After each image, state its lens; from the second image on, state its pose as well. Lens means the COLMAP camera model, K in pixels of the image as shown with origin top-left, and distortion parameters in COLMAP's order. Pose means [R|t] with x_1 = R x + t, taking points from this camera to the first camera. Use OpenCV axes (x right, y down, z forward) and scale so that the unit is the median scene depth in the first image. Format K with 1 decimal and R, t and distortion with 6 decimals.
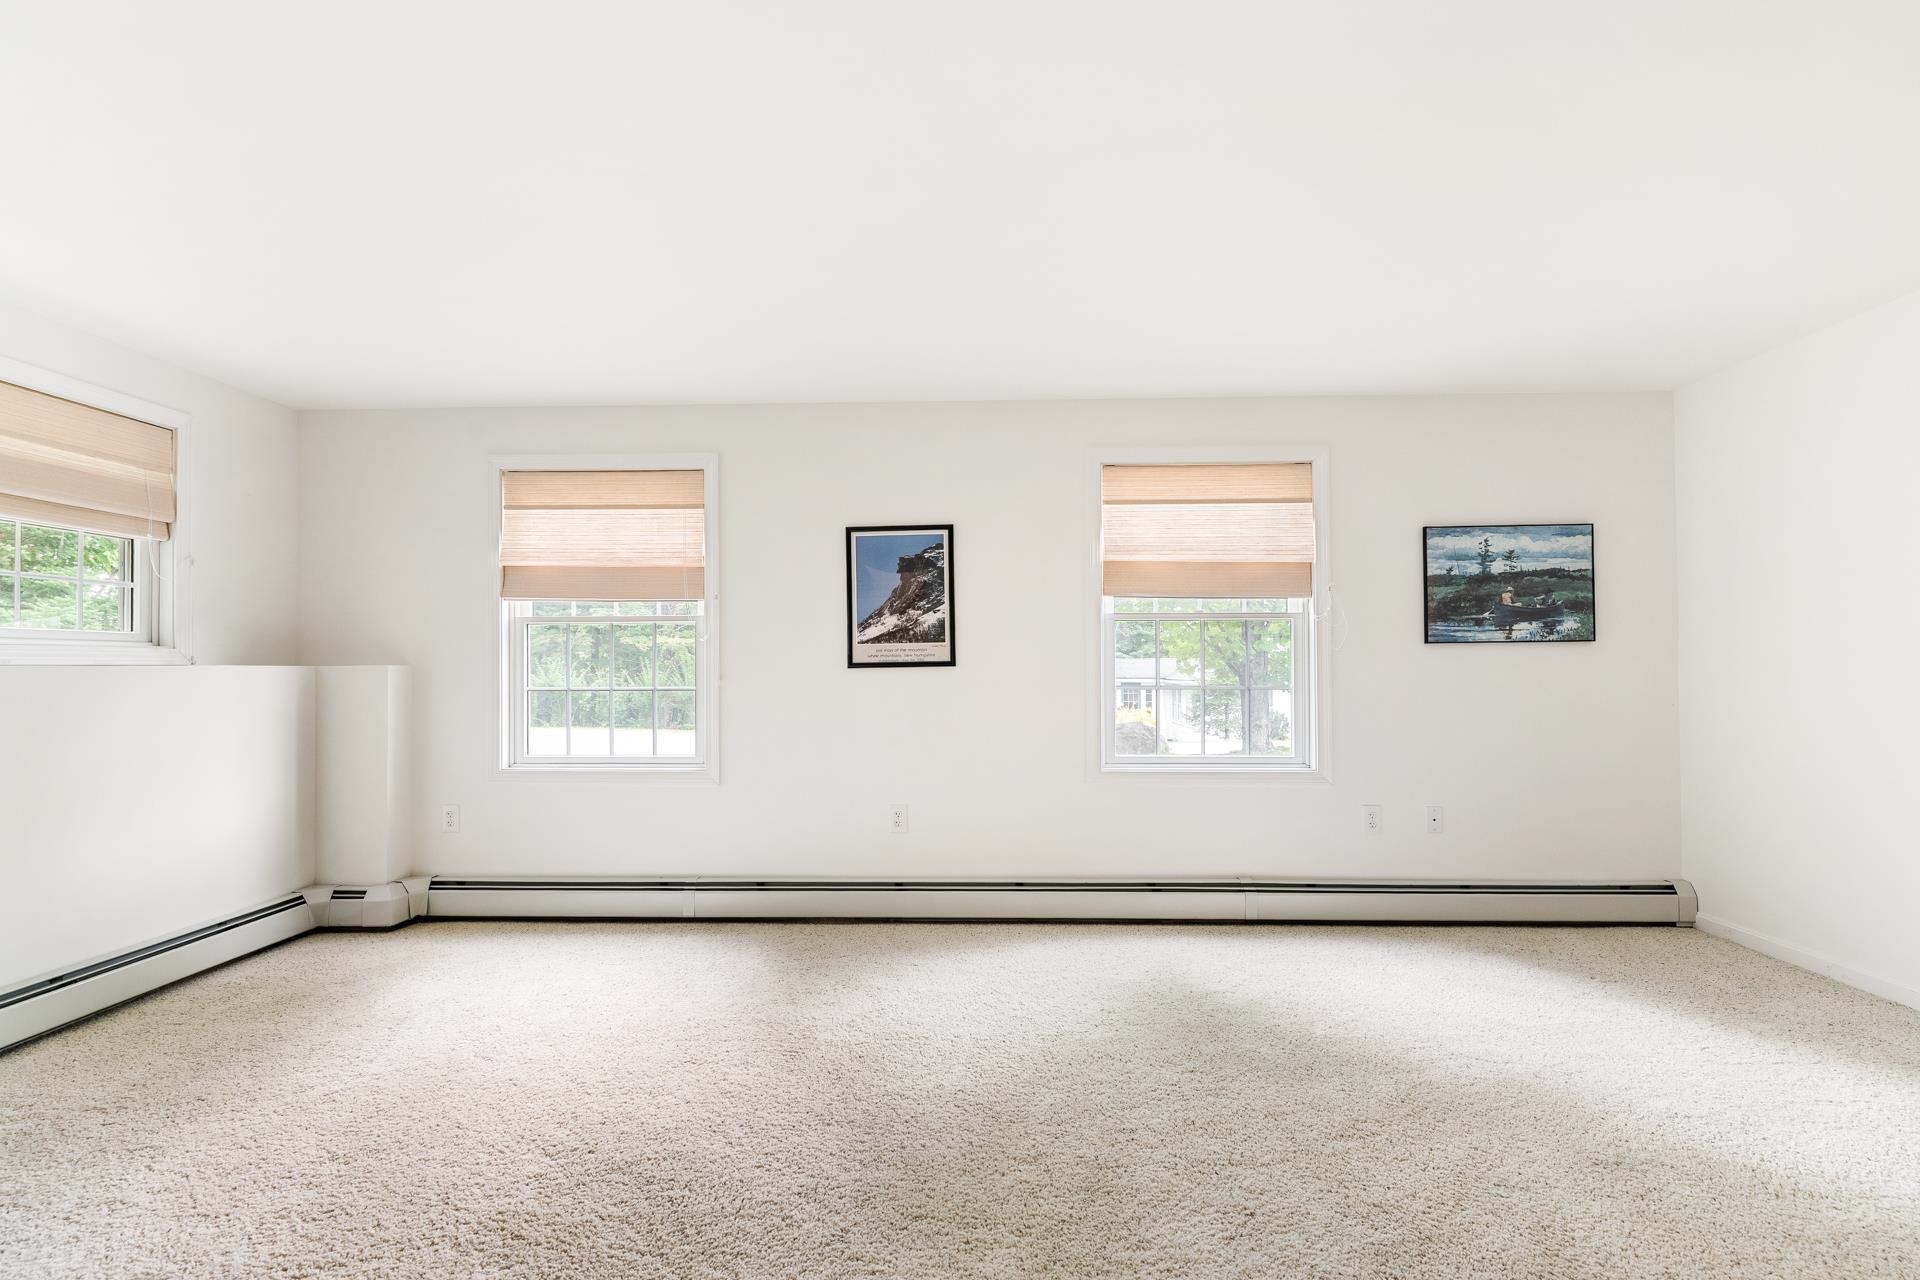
lens RADIAL K [[857.3, 0, 961.2], [0, 857.3, 657.6], [0, 0, 1]] dist [0.012367, -0.000226]
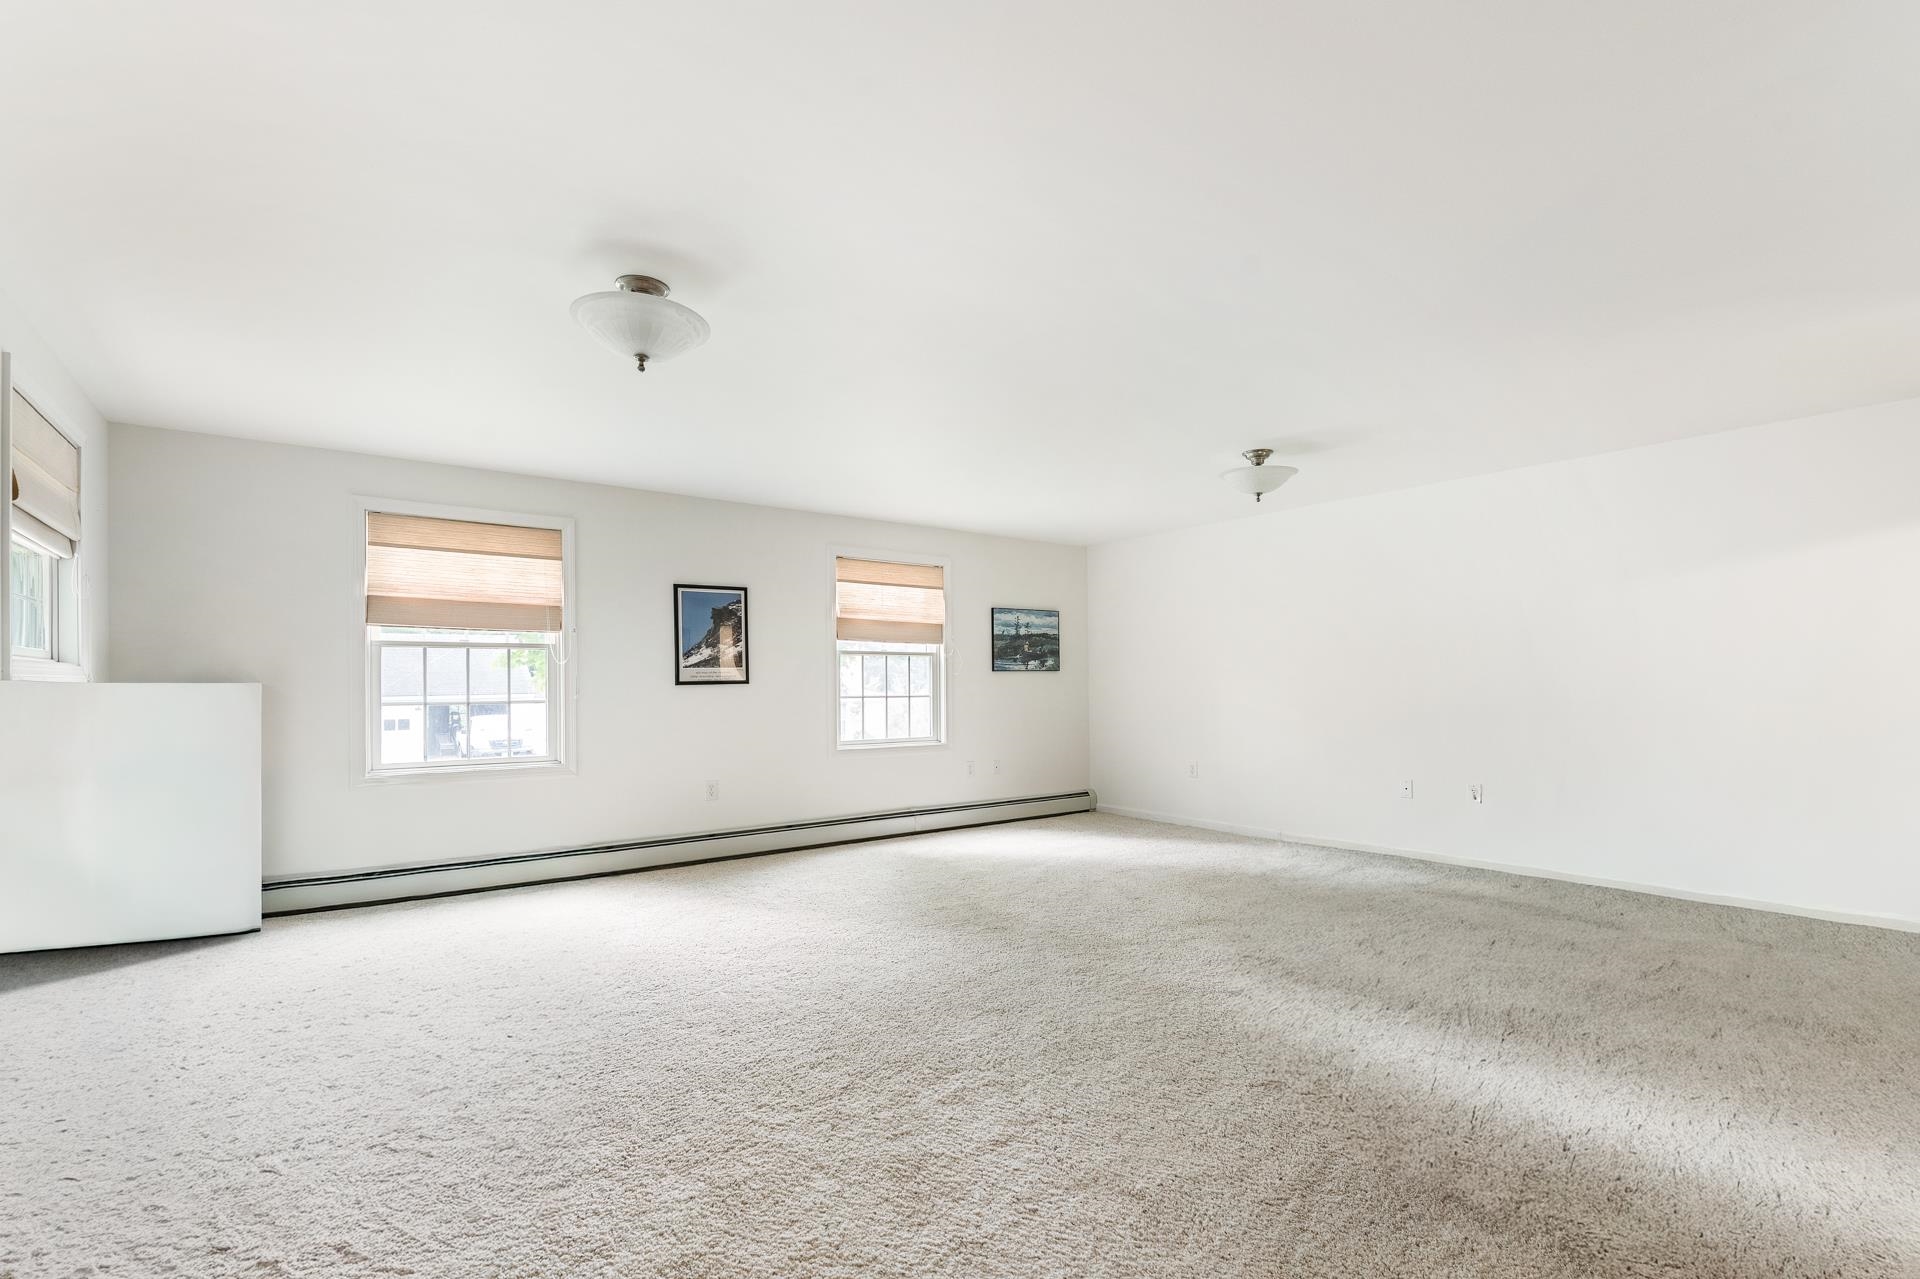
lens RADIAL K [[857.3, 0, 961.2], [0, 857.3, 657.1], [0, 0, 1]] dist [0.012367, -0.000226]
pose [[0.781850, 0.019360, 0.623166, -0.644327], [-0.001411, 0.999570, -0.029284, 0.006840], [-0.623465, 0.022017, 0.781541, -0.379923]]
